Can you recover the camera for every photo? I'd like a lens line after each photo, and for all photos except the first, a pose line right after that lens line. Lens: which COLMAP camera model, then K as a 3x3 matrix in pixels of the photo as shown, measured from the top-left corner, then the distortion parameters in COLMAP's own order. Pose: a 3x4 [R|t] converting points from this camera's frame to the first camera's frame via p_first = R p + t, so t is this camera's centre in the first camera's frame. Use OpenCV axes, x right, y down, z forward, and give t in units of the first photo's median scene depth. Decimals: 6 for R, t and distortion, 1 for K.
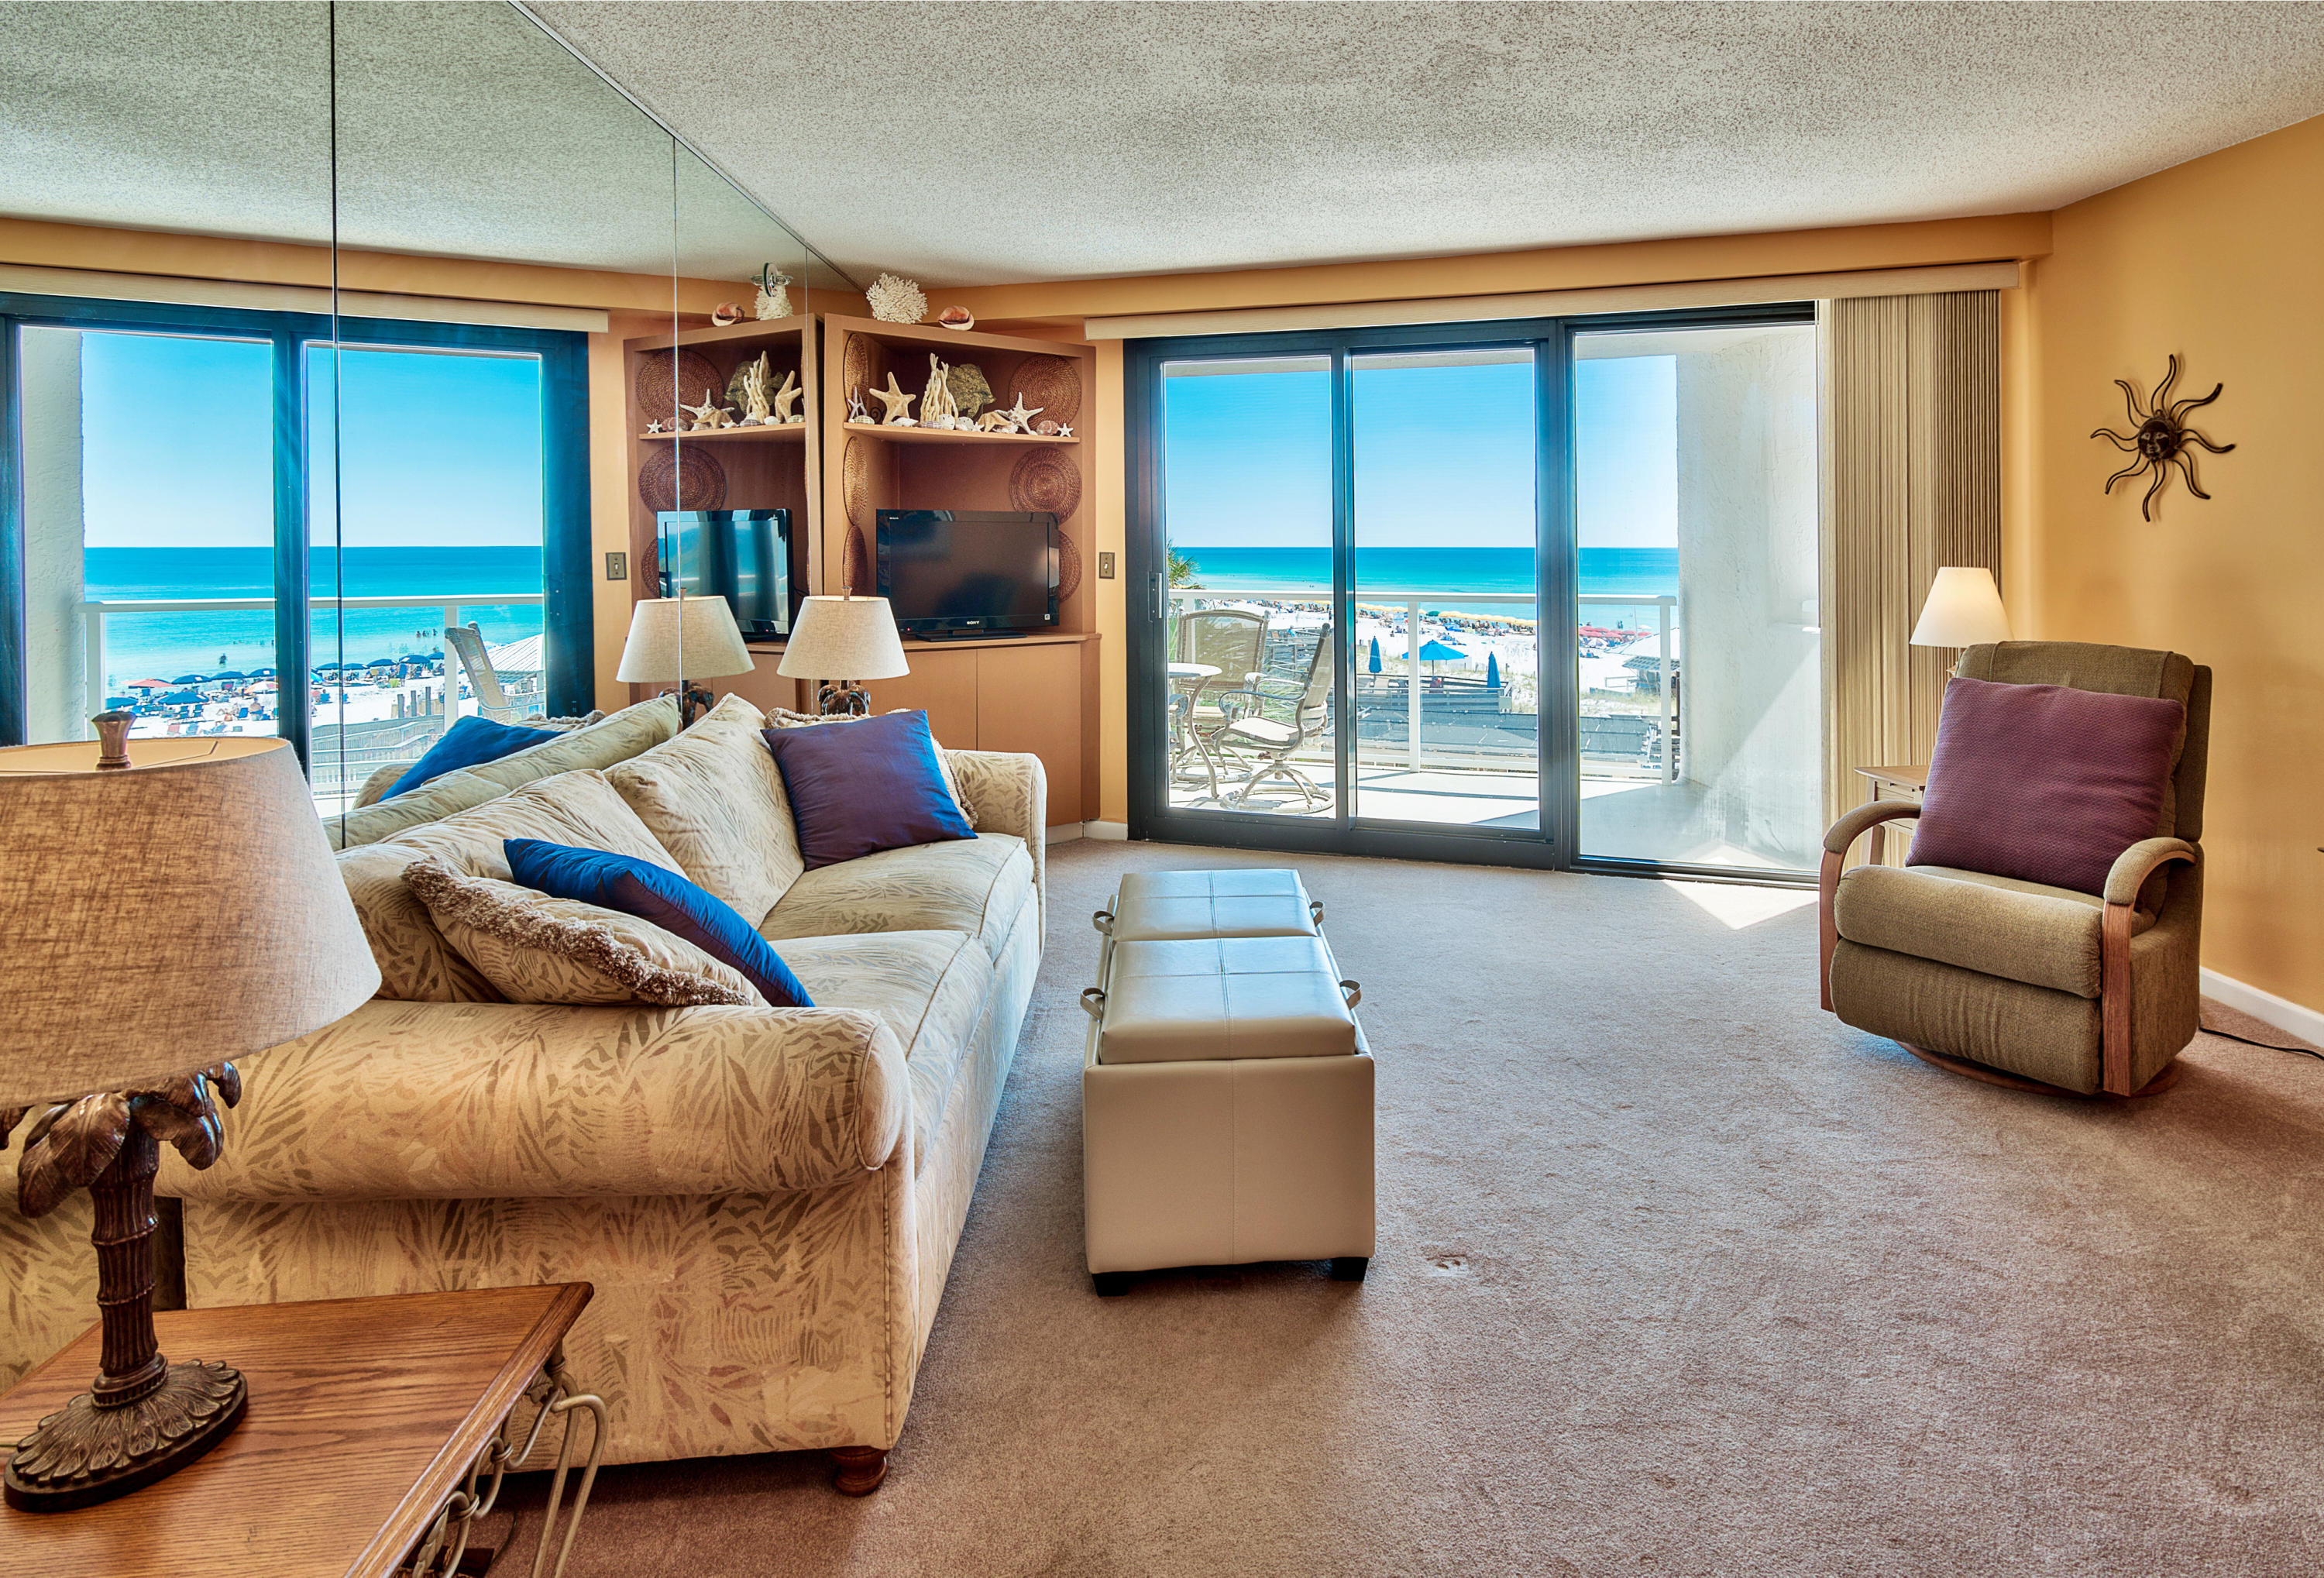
lens RADIAL K [[1228.0, 0, 1275.7], [0, 1228.0, 545.7], [0, 0, 1]] dist [-0.013189, -0.000934]
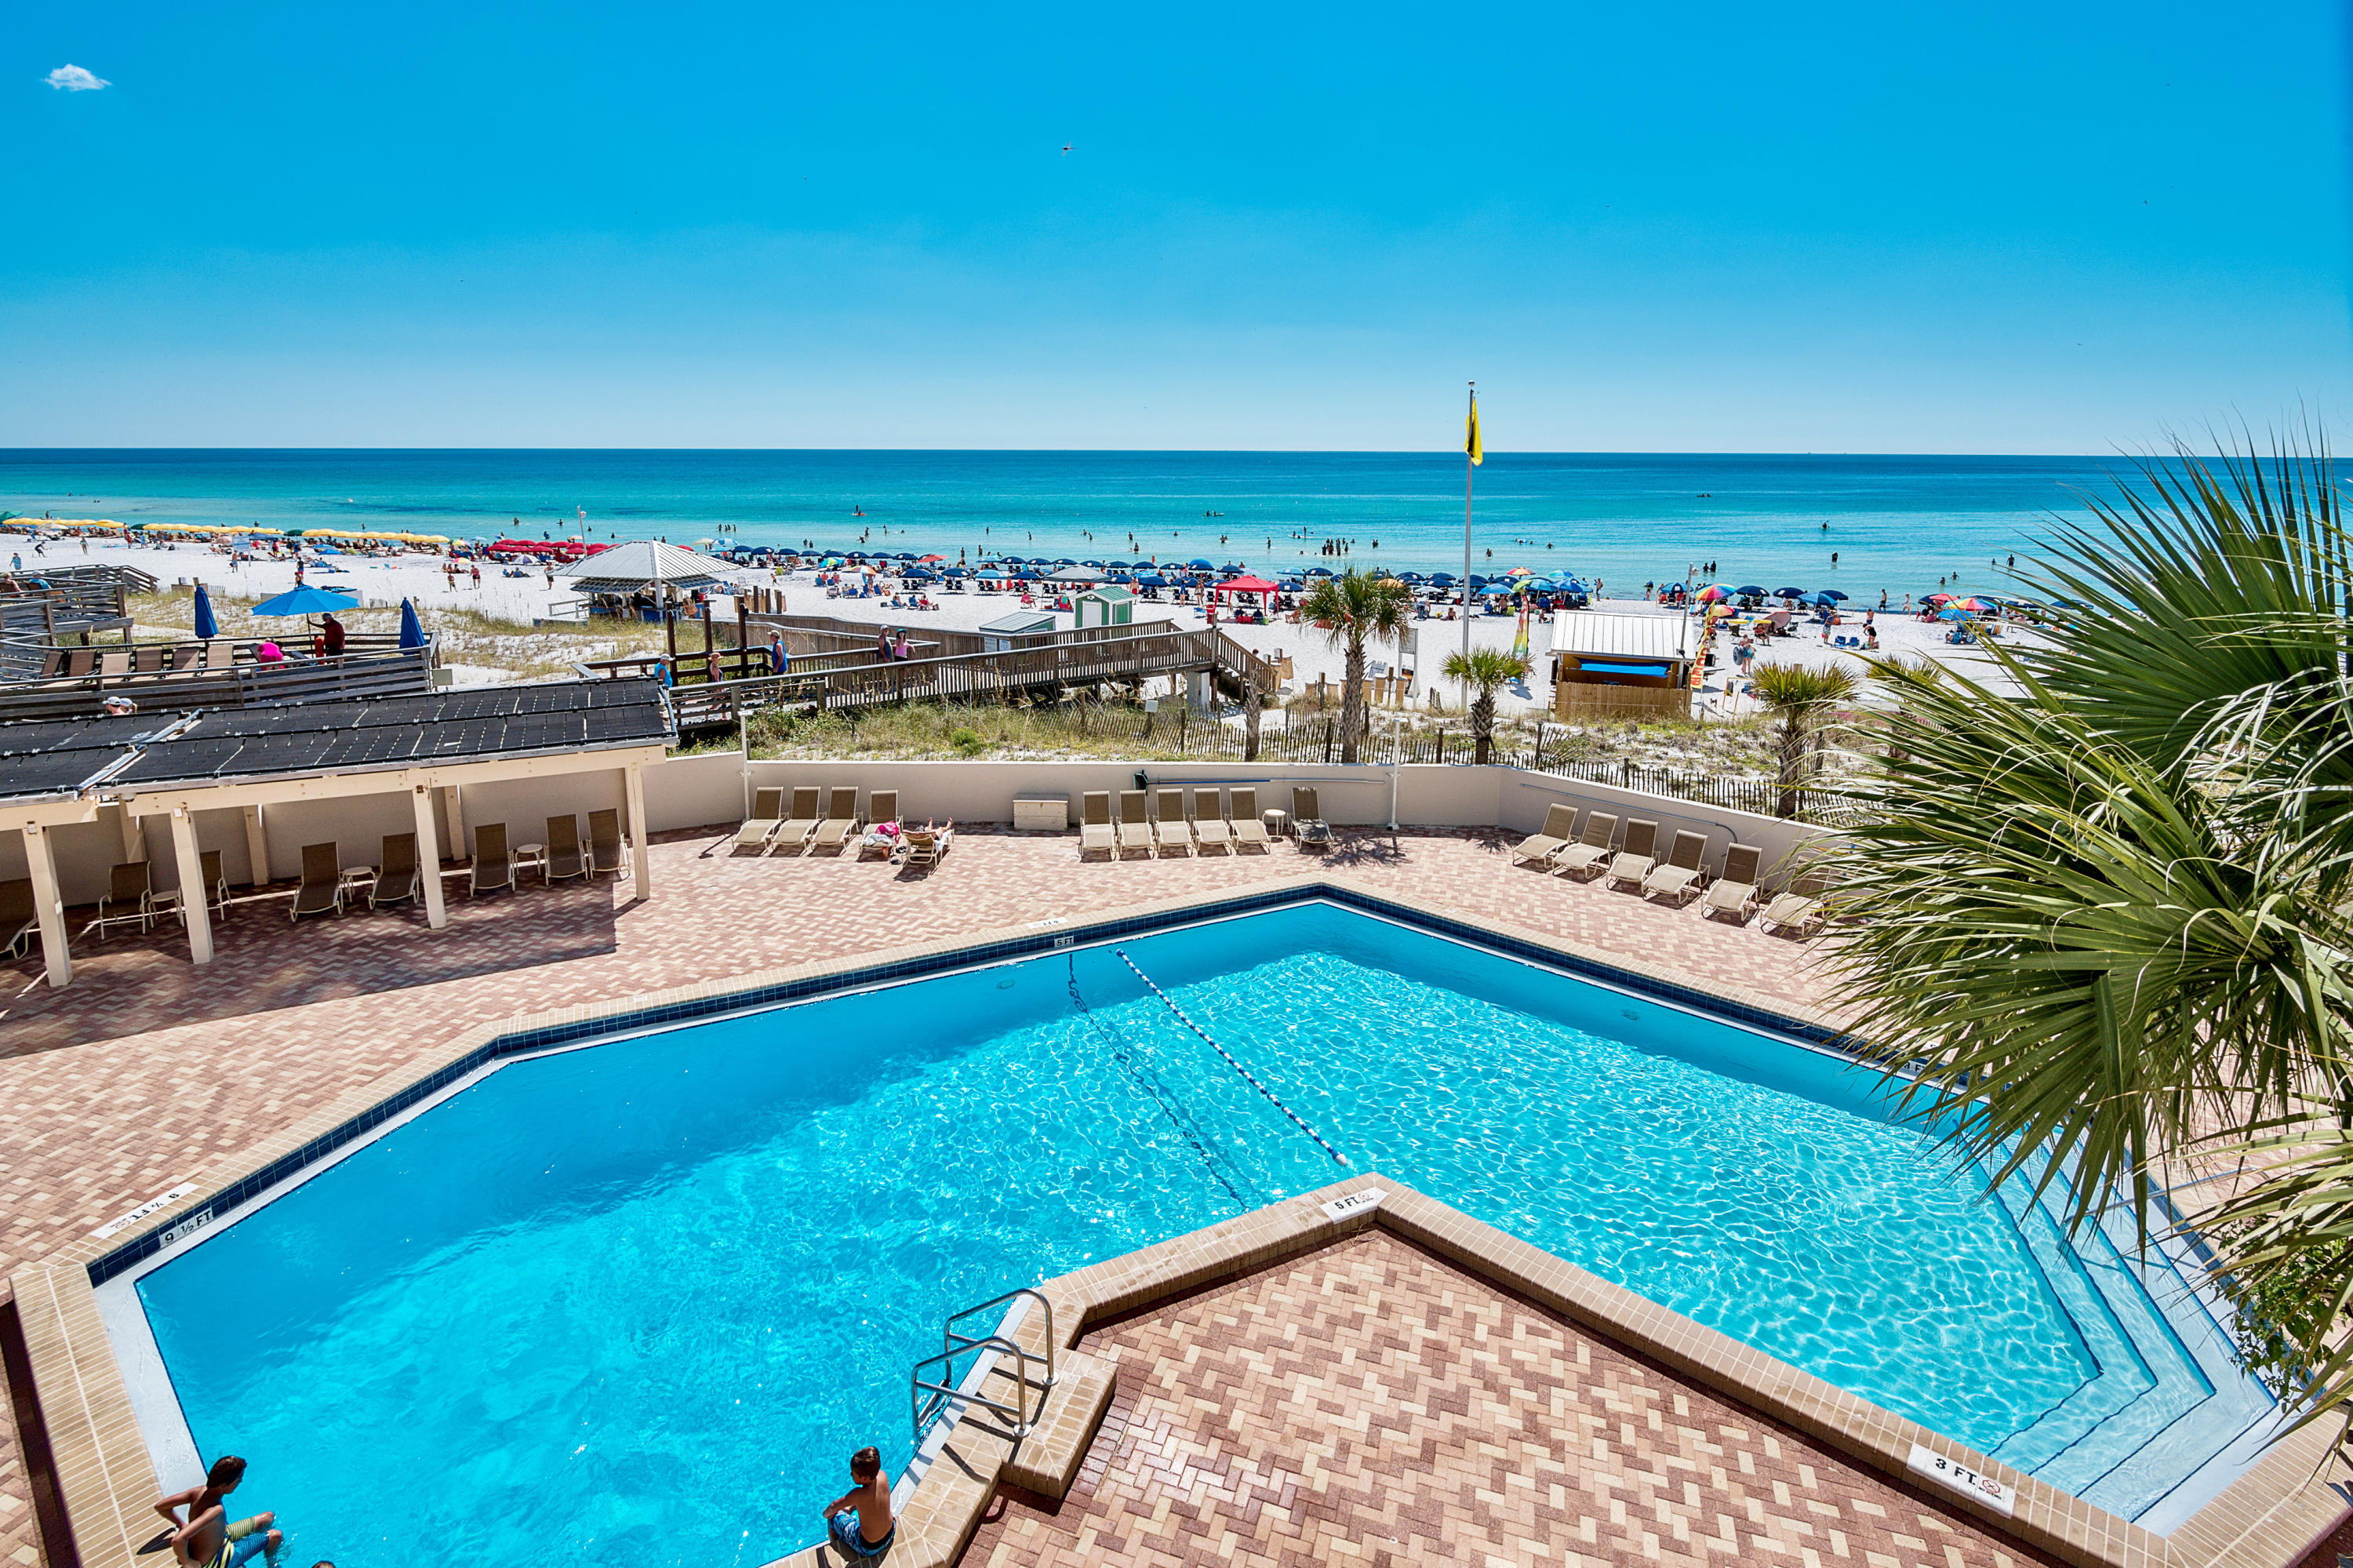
lens RADIAL K [[1179.7, 0, 1146.1], [0, 1179.7, 683.4], [0, 0, 1]] dist [-0.004651, 0.004264]
pose [[0.730756, -0.131335, 0.669885, 0.187991], [-0.002991, 0.980693, 0.195533, -0.007996], [-0.682632, -0.144890, 0.716255, 1.554415]]
